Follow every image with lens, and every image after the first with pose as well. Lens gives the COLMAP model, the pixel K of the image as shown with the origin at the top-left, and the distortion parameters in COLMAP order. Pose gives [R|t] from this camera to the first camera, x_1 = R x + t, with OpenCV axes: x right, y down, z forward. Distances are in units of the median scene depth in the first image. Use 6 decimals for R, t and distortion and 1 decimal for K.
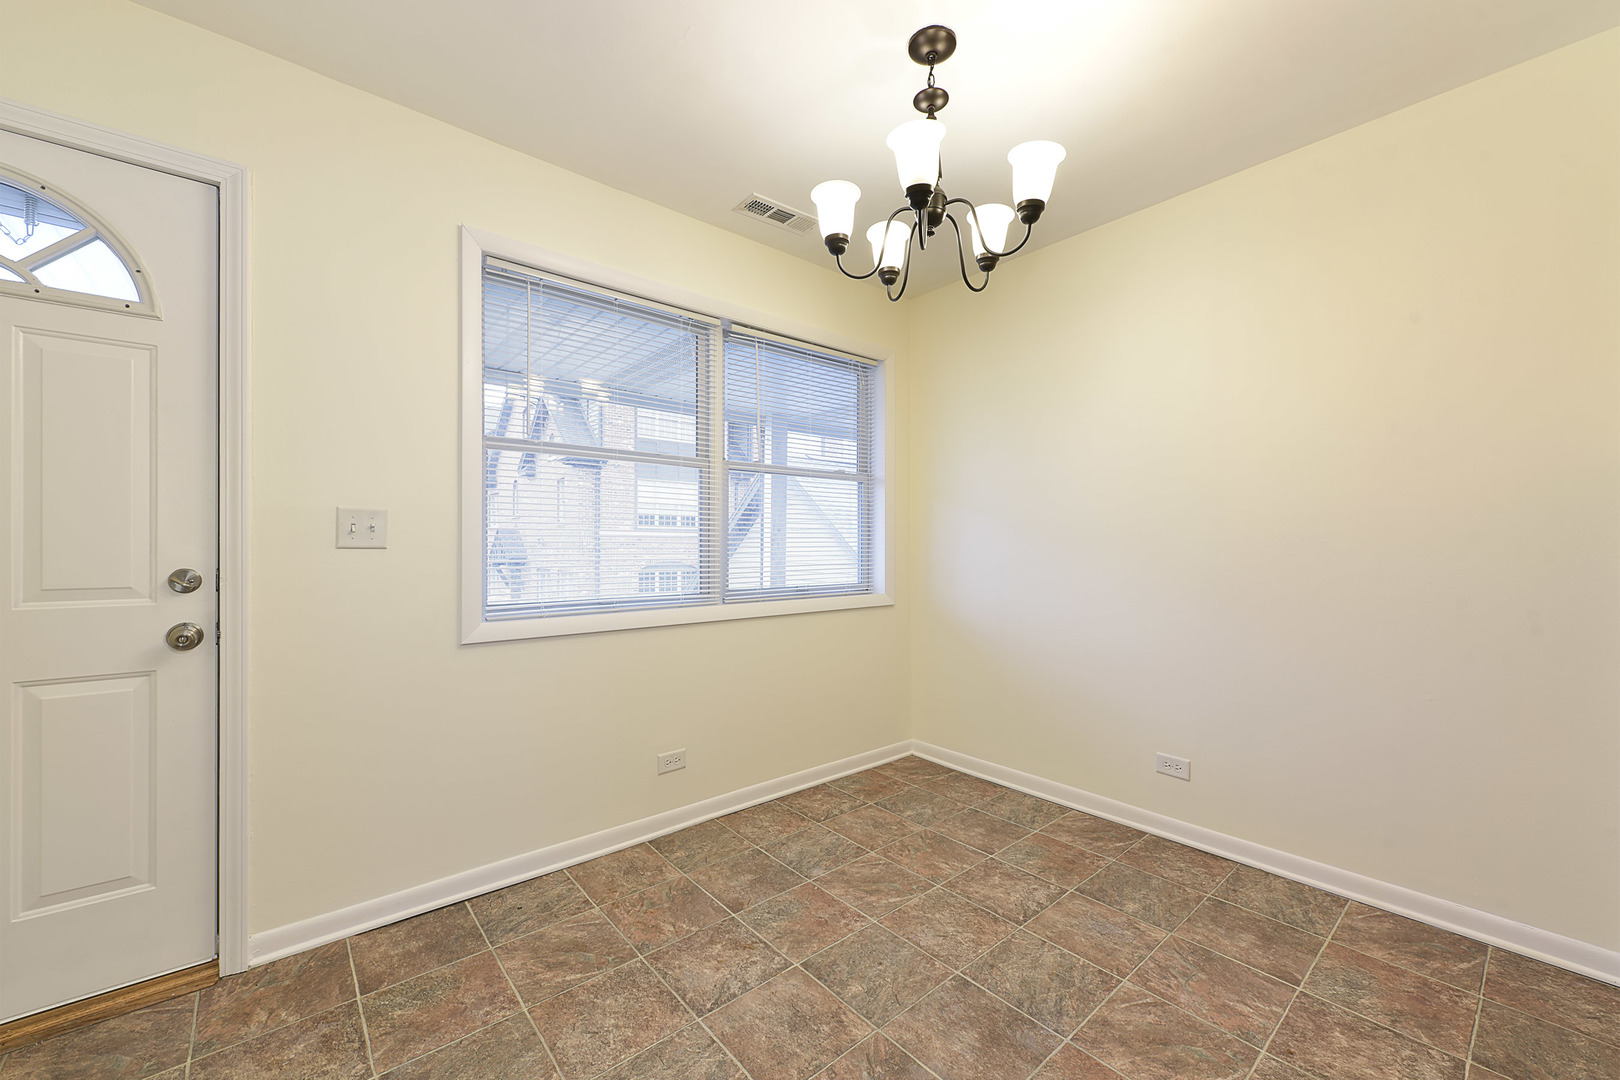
lens RADIAL K [[645.0, 0, 810.0], [0, 645.0, 540.0], [0, 0, 1]] dist [0.006339, -0.000645]
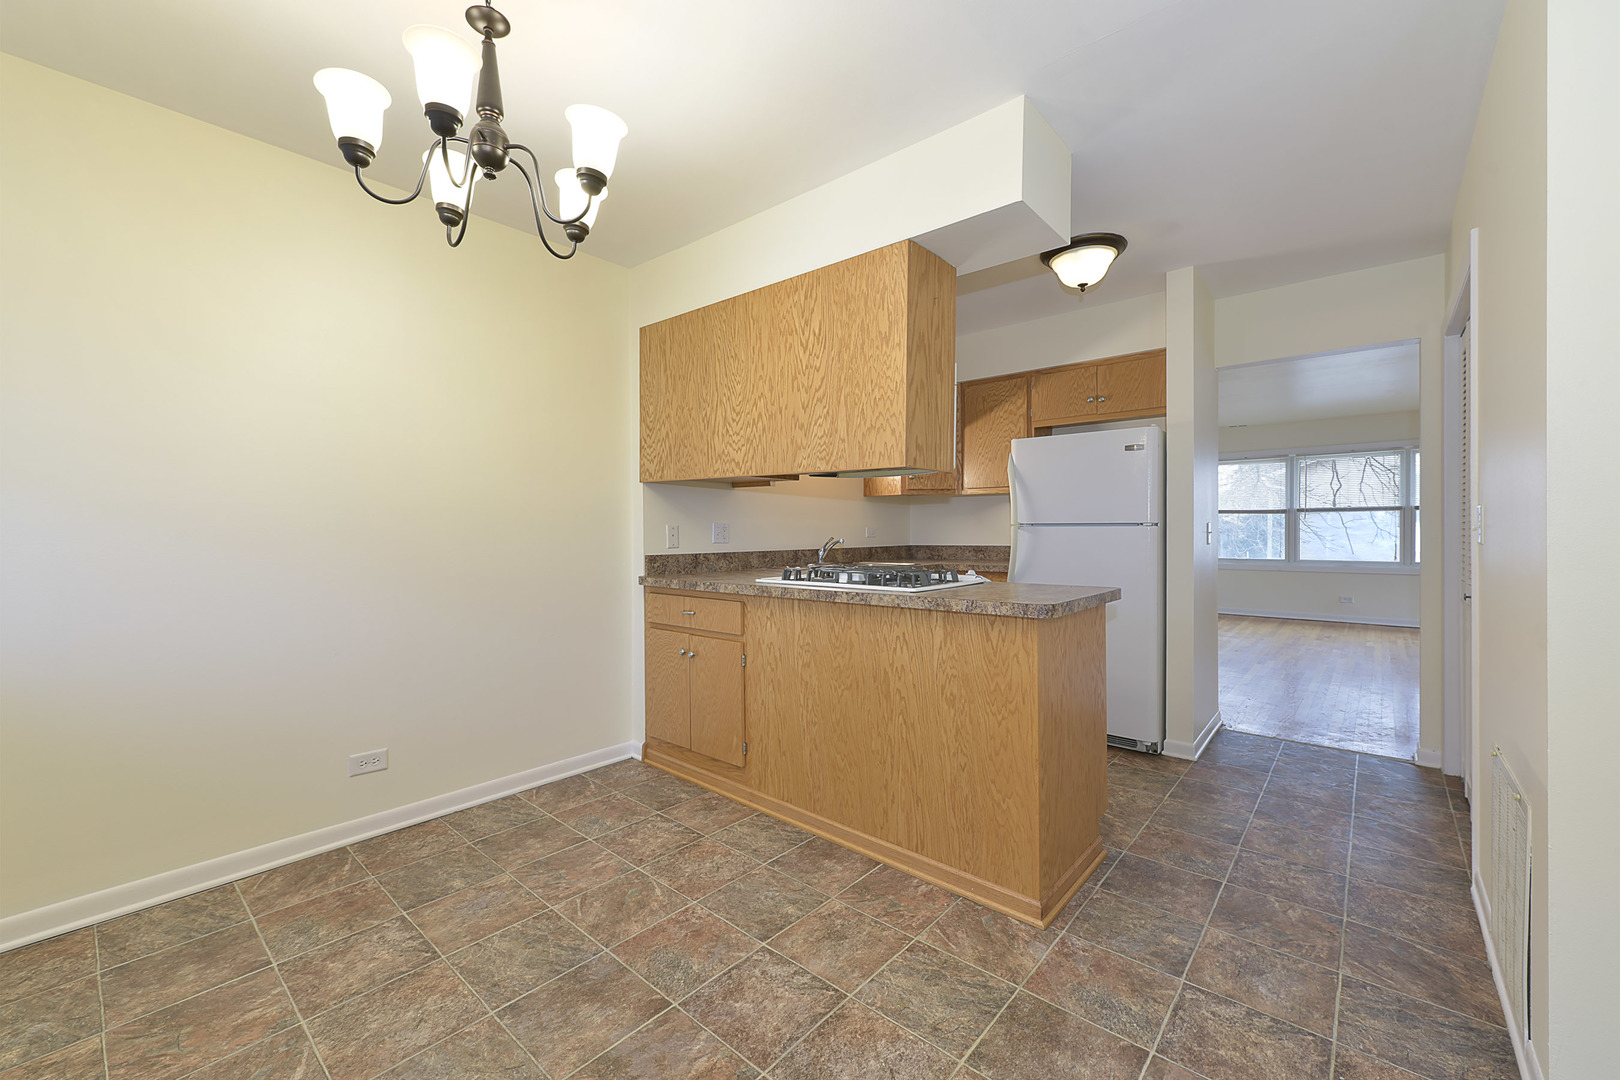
lens RADIAL K [[624.5, 0, 804.2], [0, 624.5, 706.6], [0, 0, 1]] dist [-0.001557, -0.000076]
pose [[-0.141323, -0.272246, 0.951793, -0.380738], [-0.003747, 0.961583, 0.274490, 0.006252], [-0.989957, 0.035226, -0.136913, 0.458159]]
